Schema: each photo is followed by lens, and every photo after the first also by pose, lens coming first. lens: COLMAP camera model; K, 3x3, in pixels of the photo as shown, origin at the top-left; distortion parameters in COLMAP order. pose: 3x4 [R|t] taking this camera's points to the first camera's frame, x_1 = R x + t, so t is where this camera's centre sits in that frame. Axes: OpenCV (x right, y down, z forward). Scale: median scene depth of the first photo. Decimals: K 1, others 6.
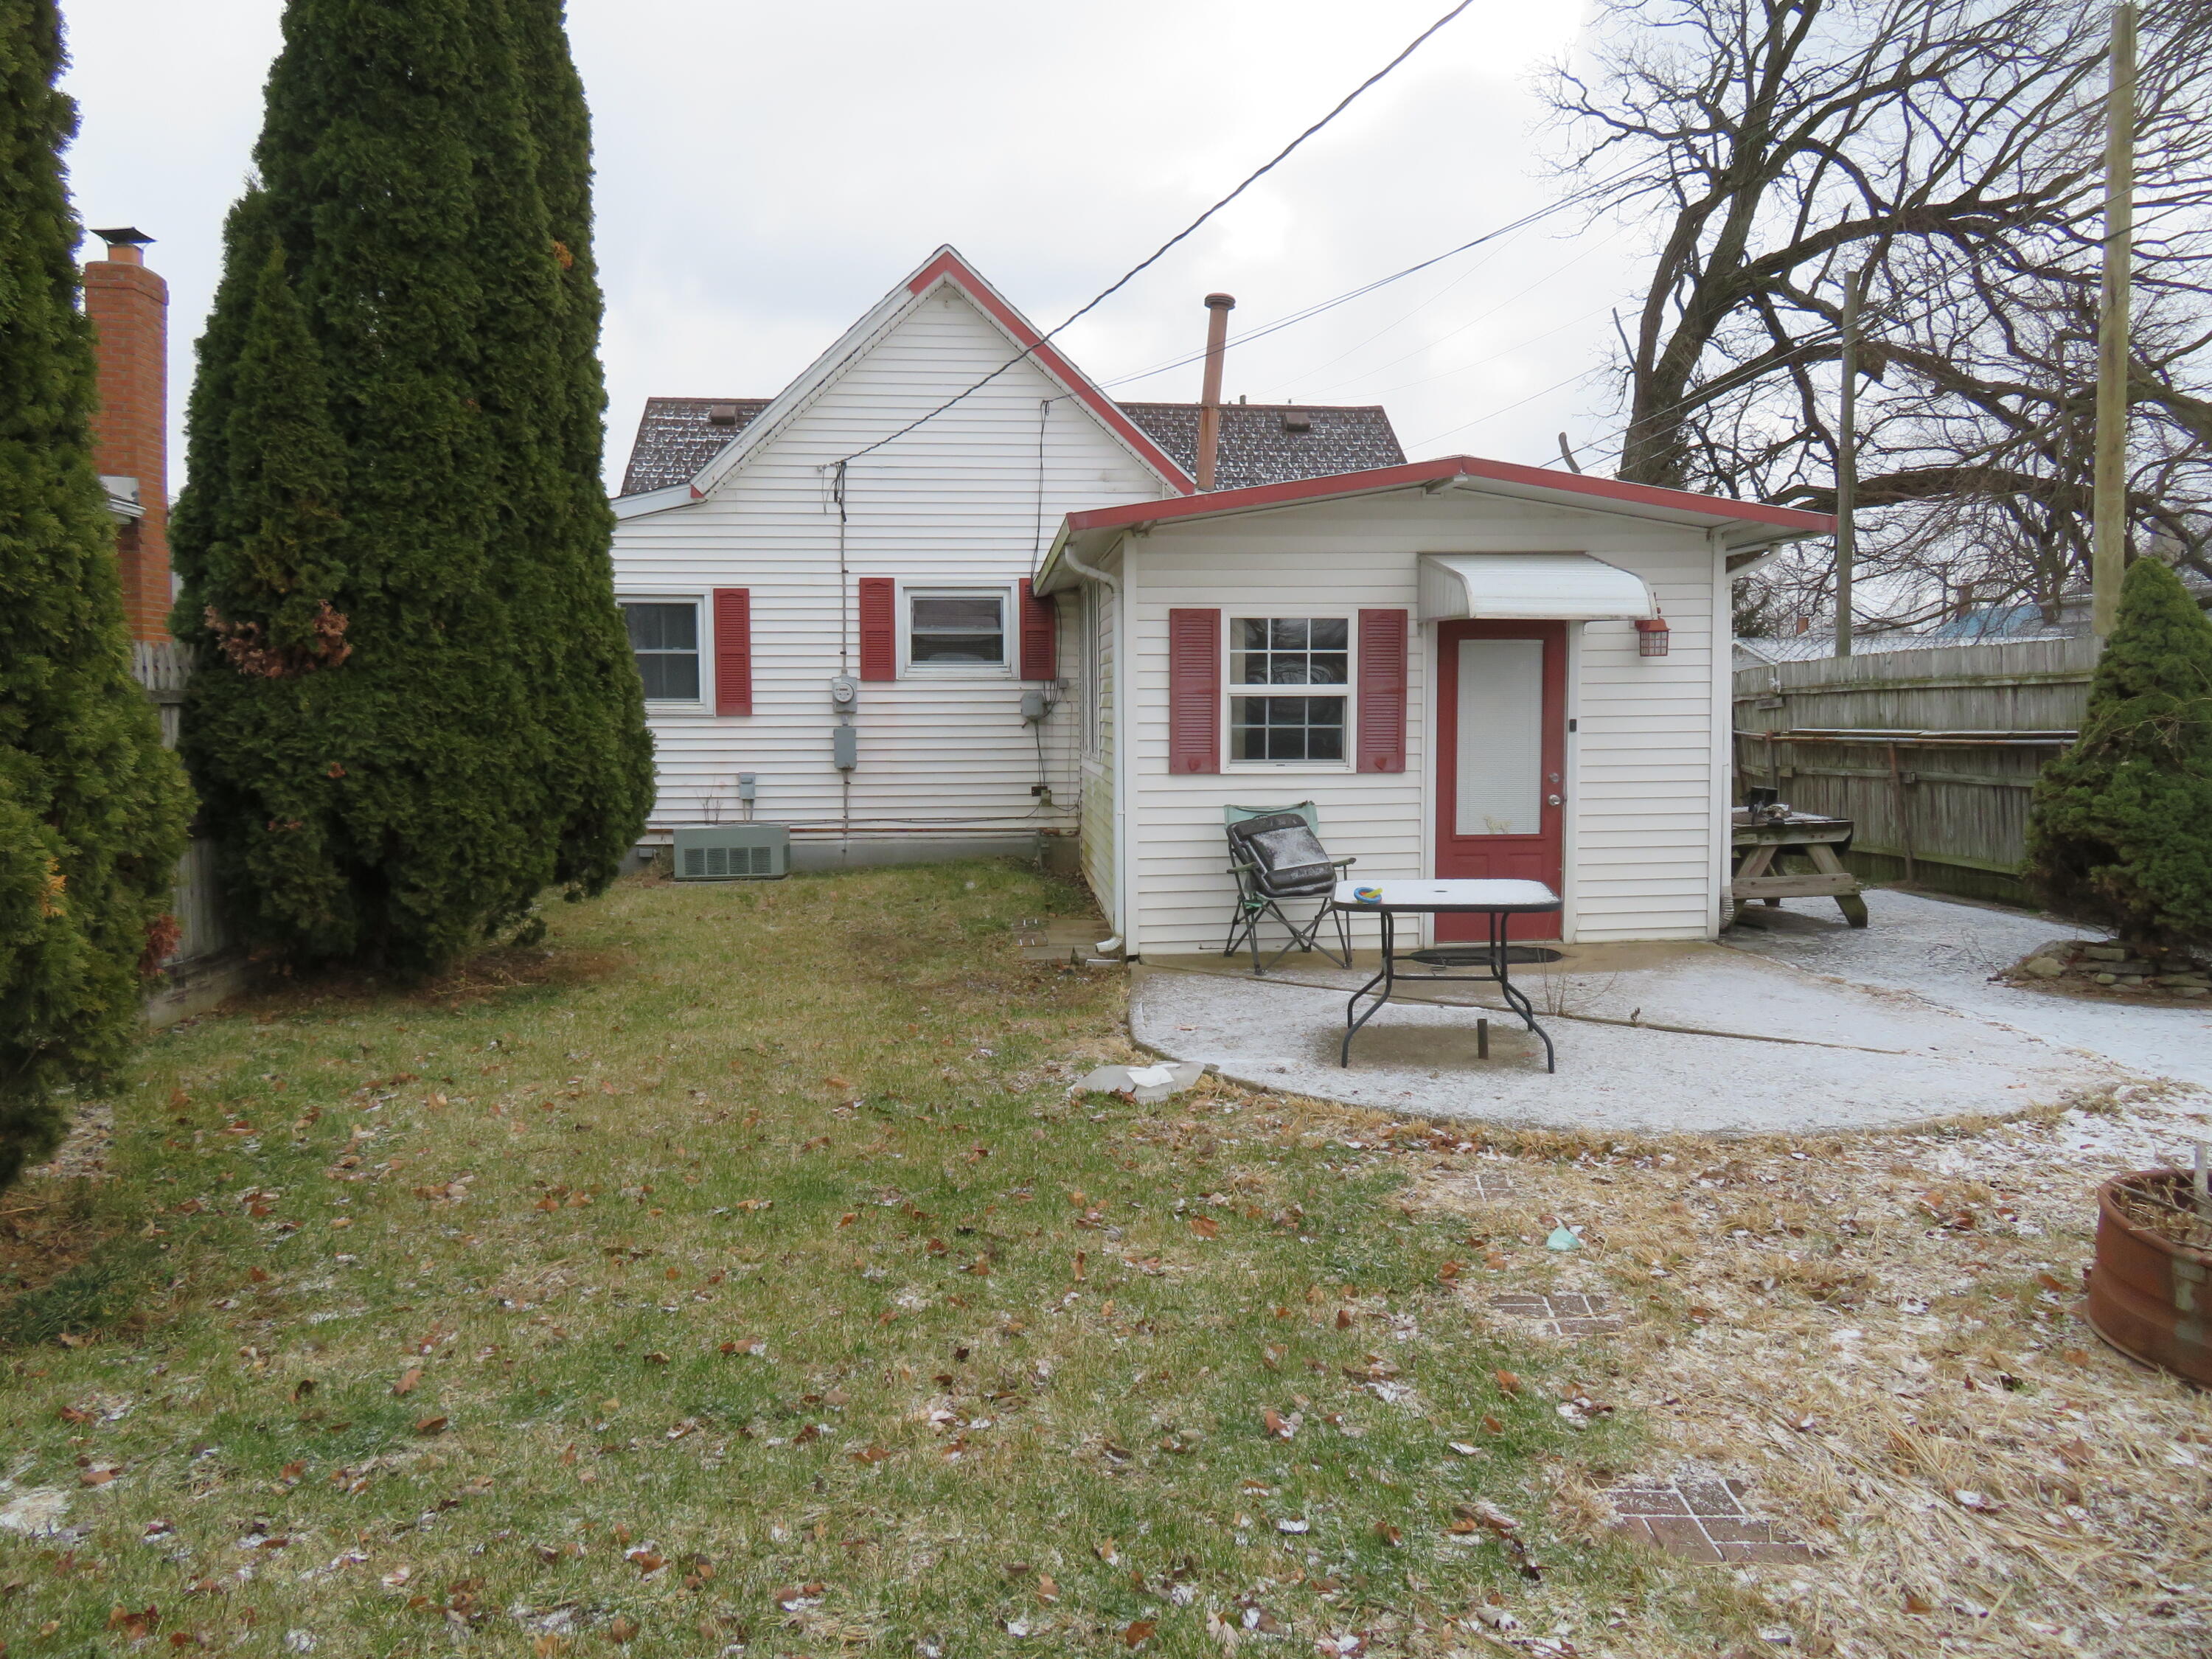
lens RADIAL K [[1605.1, 0, 1106.0], [0, 1605.1, 829.5], [0, 0, 1]] dist [-0.024335, 0.000446]
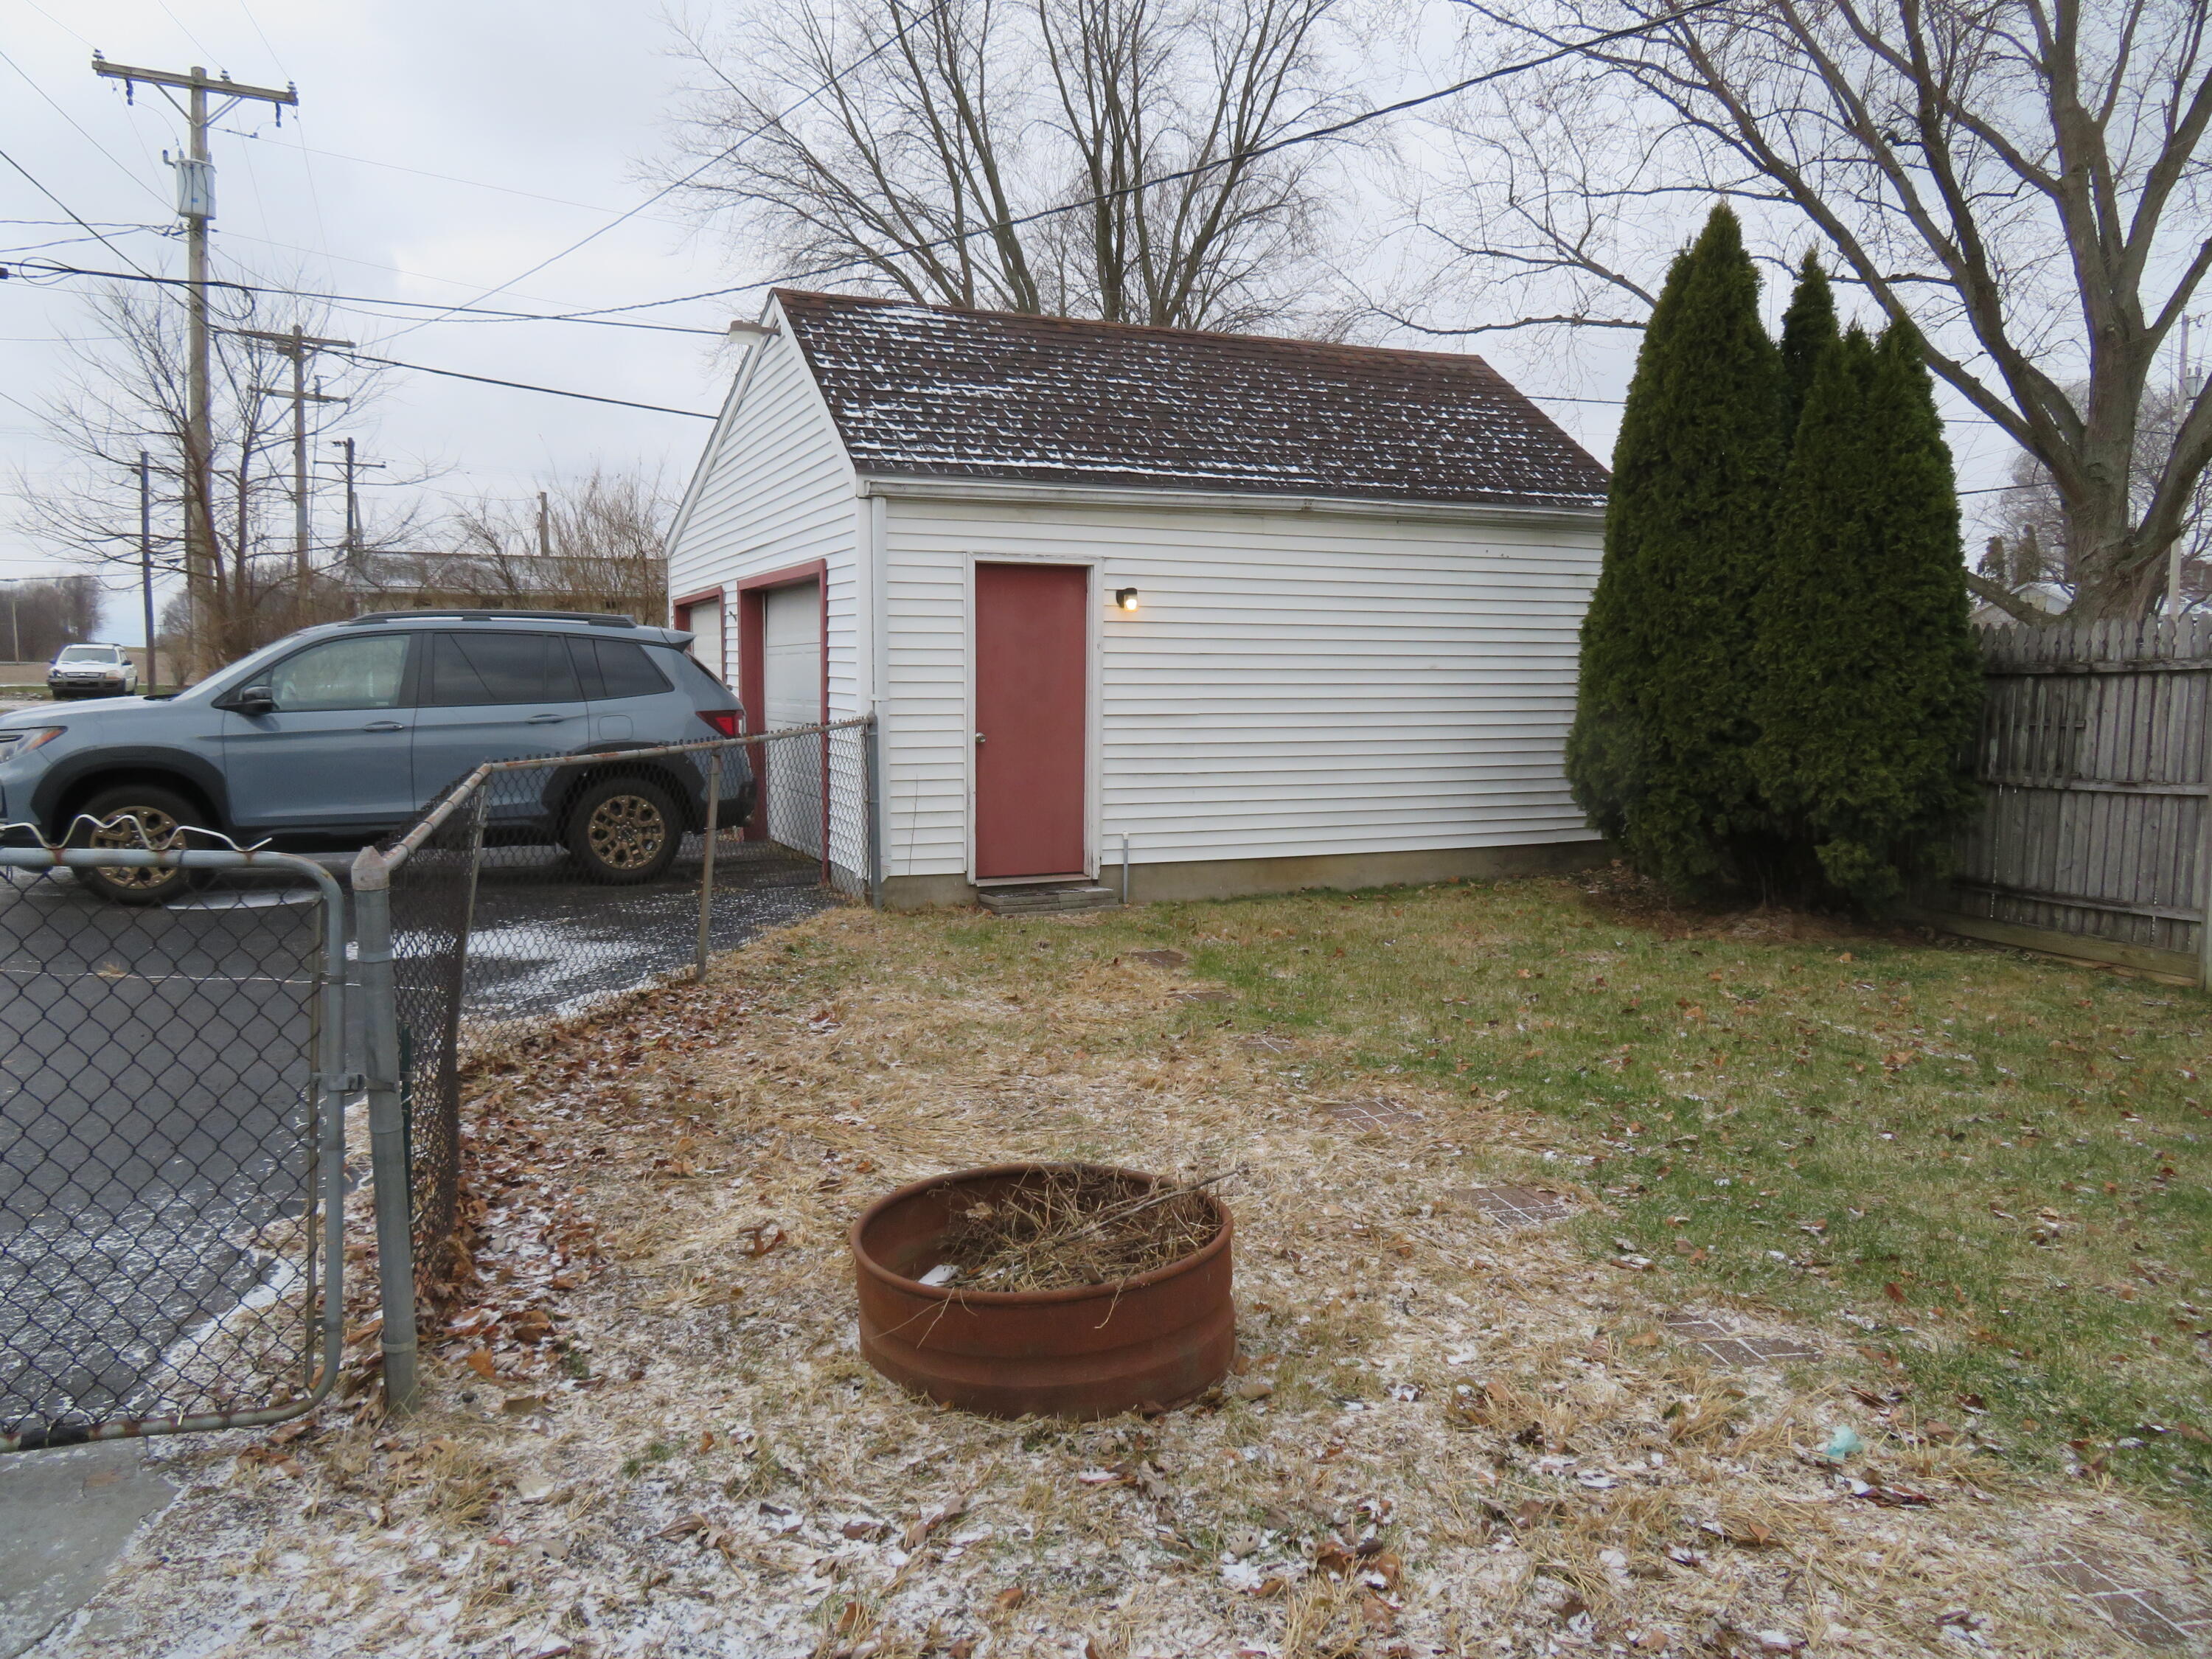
lens RADIAL K [[1605.1, 0, 1106.0], [0, 1605.1, 829.5], [0, 0, 1]] dist [-0.024335, 0.000446]
pose [[-0.952663, 0.028465, -0.302692, 0.965487], [-0.028637, 0.982780, 0.182550, -0.168617], [0.302675, 0.182577, -0.935443, 1.801008]]
